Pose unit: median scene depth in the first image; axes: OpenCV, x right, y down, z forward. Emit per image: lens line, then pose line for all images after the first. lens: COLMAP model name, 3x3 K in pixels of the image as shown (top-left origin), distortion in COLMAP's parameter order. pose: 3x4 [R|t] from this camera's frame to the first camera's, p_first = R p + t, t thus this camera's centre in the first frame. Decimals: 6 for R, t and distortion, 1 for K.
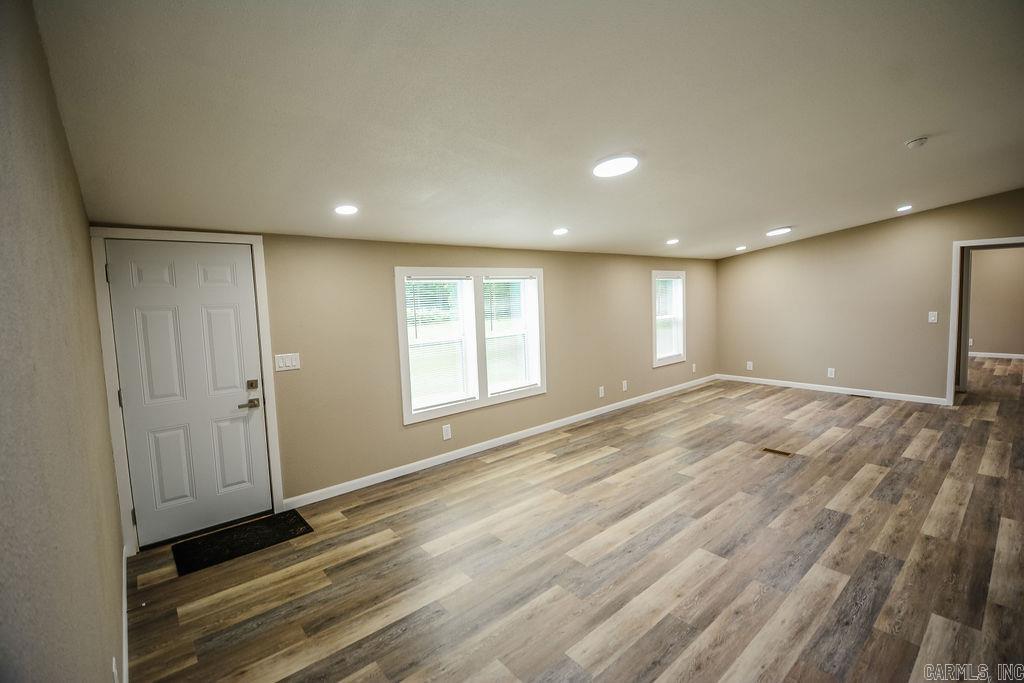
lens RADIAL K [[455.1, 0, 520.8], [0, 455.1, 322.8], [0, 0, 1]] dist [0.005474, -0.015241]
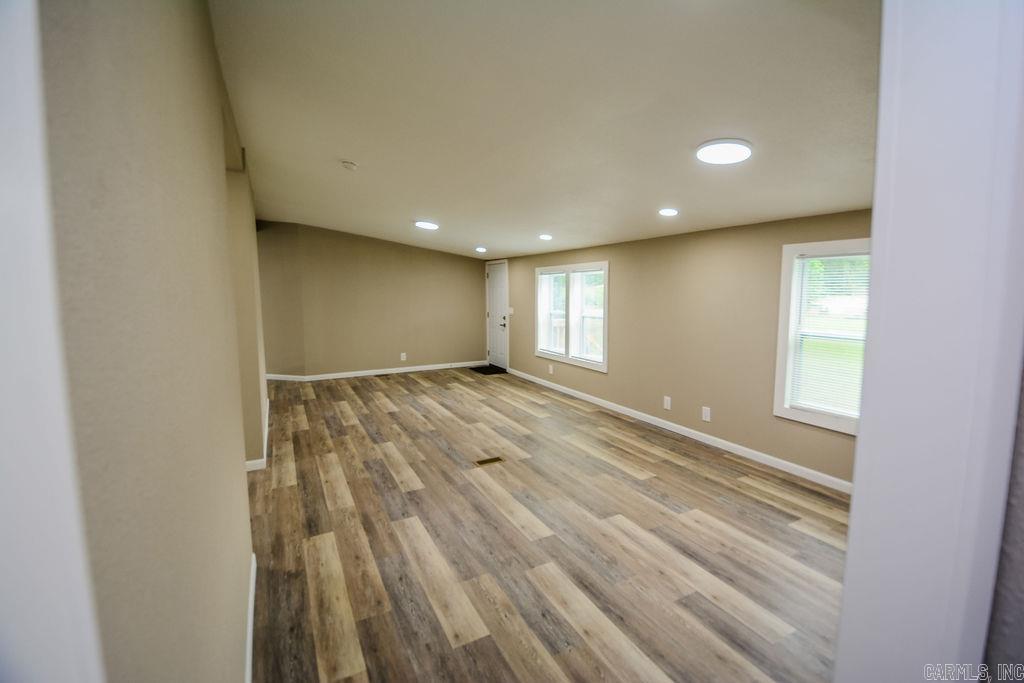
lens RADIAL K [[455.1, 0, 510.0], [0, 455.1, 337.2], [0, 0, 1]] dist [0.005474, -0.015241]
pose [[-0.242517, 0.132782, -0.961017, 1.537412], [-0.049765, 0.987582, 0.149011, -0.114303], [0.968870, 0.083963, -0.232898, 1.348808]]
